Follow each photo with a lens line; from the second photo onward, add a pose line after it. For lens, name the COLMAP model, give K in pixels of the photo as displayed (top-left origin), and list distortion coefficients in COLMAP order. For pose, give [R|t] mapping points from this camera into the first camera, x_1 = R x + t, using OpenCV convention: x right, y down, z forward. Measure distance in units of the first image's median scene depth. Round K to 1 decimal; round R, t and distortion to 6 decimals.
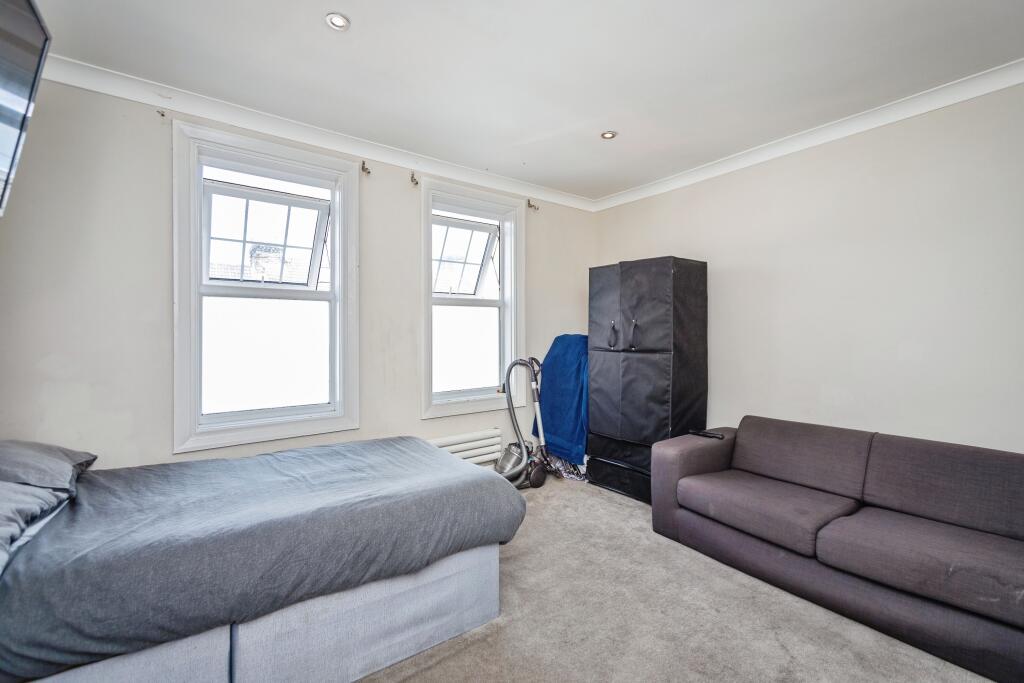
lens RADIAL K [[437.5, 0, 516.7], [0, 437.5, 338.3], [0, 0, 1]] dist [-0.002873, 0.002514]
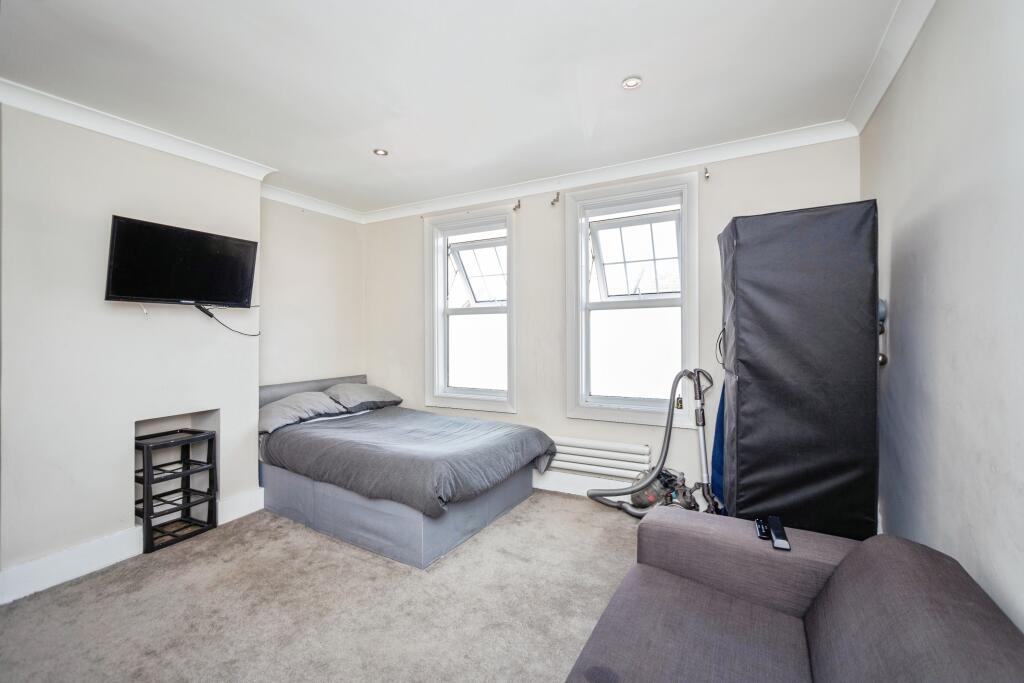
lens RADIAL K [[437.5, 0, 519.7], [0, 437.5, 337.9], [0, 0, 1]] dist [-0.002873, 0.002514]
pose [[0.415549, 0.000540, -0.909571, 0.653270], [-0.007576, 0.999967, -0.002867, -0.007075], [0.909539, 0.008082, 0.415539, 0.409885]]
